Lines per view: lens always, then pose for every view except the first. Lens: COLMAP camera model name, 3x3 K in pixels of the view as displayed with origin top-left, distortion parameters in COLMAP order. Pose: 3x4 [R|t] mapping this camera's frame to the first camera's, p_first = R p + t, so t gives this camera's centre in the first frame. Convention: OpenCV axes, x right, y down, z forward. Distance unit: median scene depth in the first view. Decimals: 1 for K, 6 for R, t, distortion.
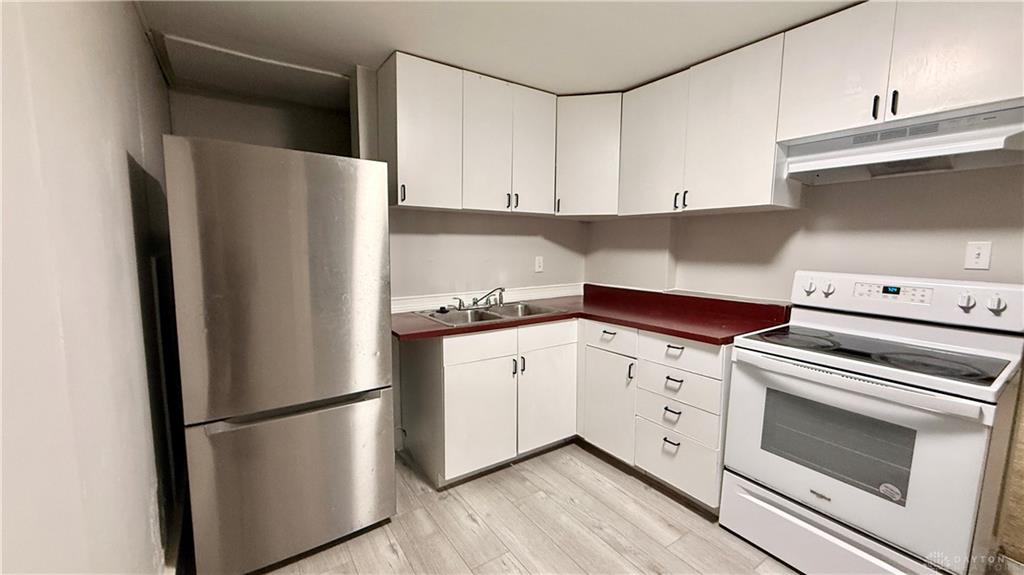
lens RADIAL K [[405.9, 0, 510.8], [0, 405.9, 289.4], [0, 0, 1]] dist [0.000302, 0.000160]
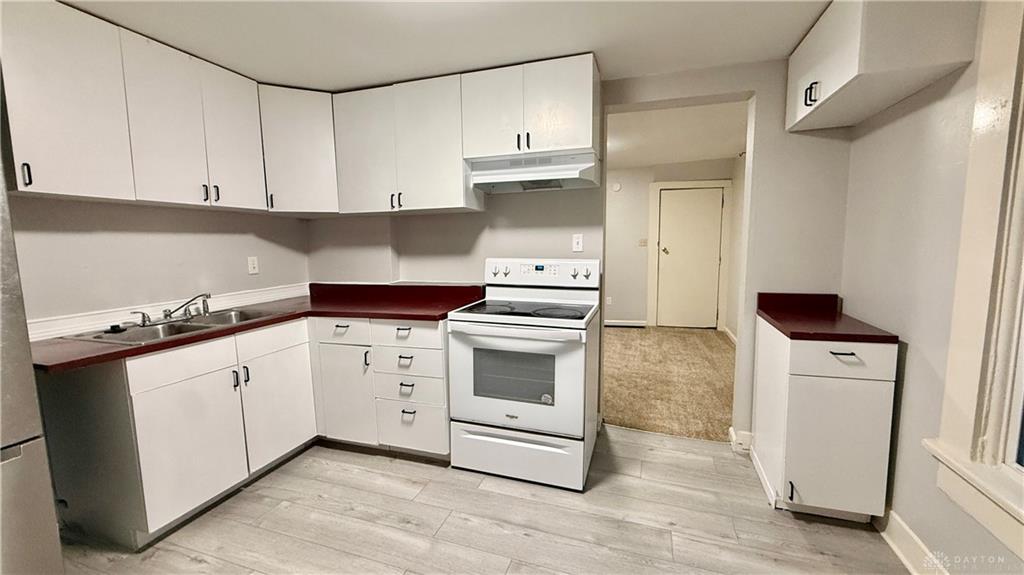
lens RADIAL K [[405.9, 0, 510.8], [0, 405.9, 289.4], [0, 0, 1]] dist [0.000302, 0.000160]
pose [[0.795739, -0.088370, 0.599157, -0.029445], [0.088035, 0.995668, 0.029932, 0.022281], [-0.599207, 0.028929, 0.800072, -0.096859]]
